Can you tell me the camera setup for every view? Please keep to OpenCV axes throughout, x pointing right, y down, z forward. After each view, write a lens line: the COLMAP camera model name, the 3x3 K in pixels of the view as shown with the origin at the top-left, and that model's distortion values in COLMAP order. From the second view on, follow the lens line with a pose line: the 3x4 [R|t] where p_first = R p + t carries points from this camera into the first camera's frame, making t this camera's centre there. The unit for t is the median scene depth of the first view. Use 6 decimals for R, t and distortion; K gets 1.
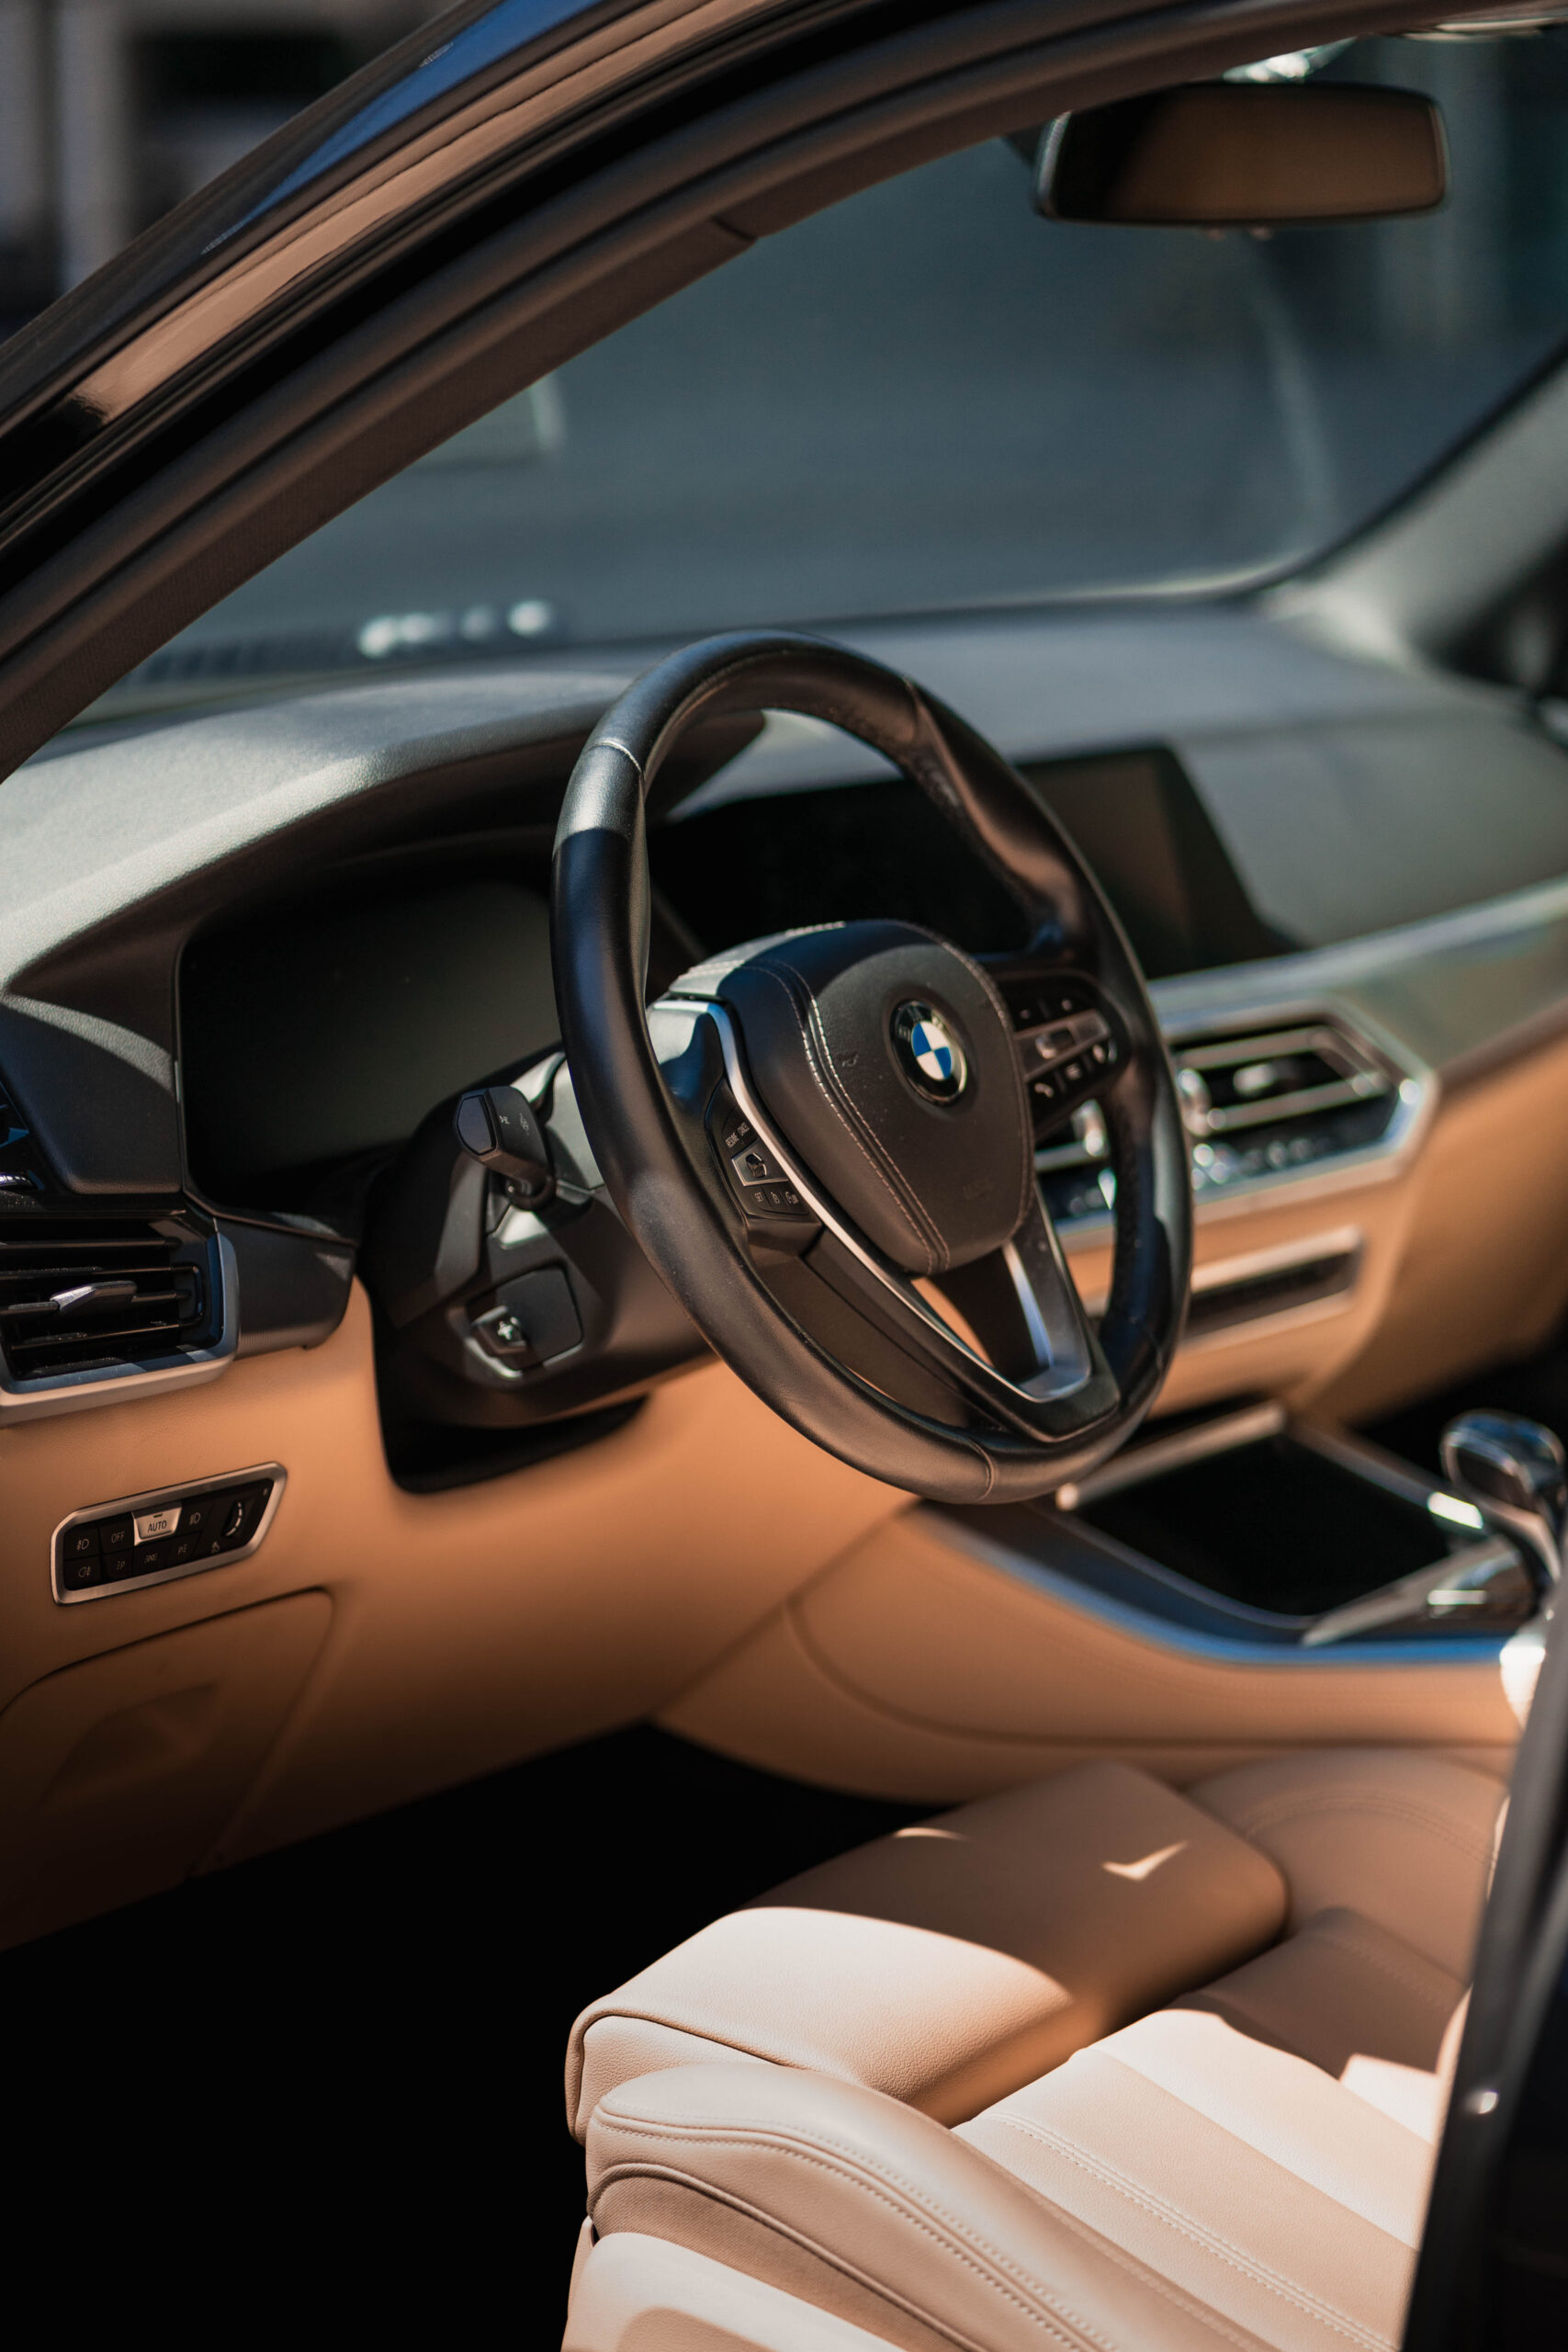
lens RADIAL K [[5108.6, 0, 773.5], [0, 5108.6, 1181.6], [0, 0, 1]] dist [0.031261, 0.000000]
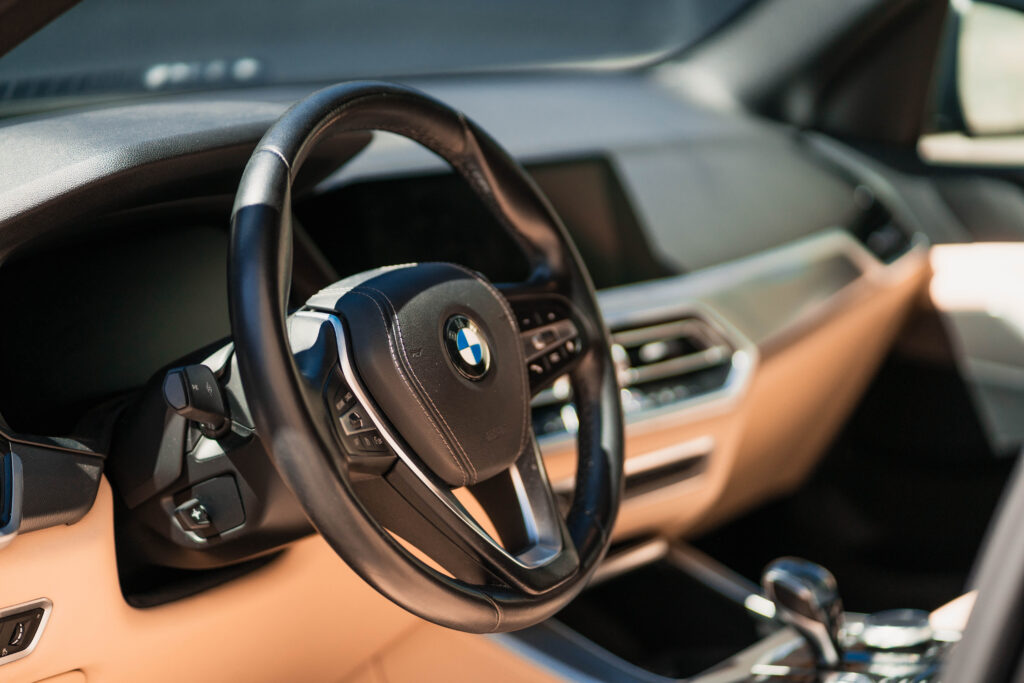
lens RADIAL K [[2224.4, 0, 517.4], [0, 2224.4, 341.6], [0, 0, 1]] dist [0.031261, 0.000000]
pose [[0.997933, 0.028299, 0.057705, 0.005809], [-0.028822, 0.999550, 0.008266, -0.033023], [-0.057445, -0.009912, 0.998299, 0.299369]]
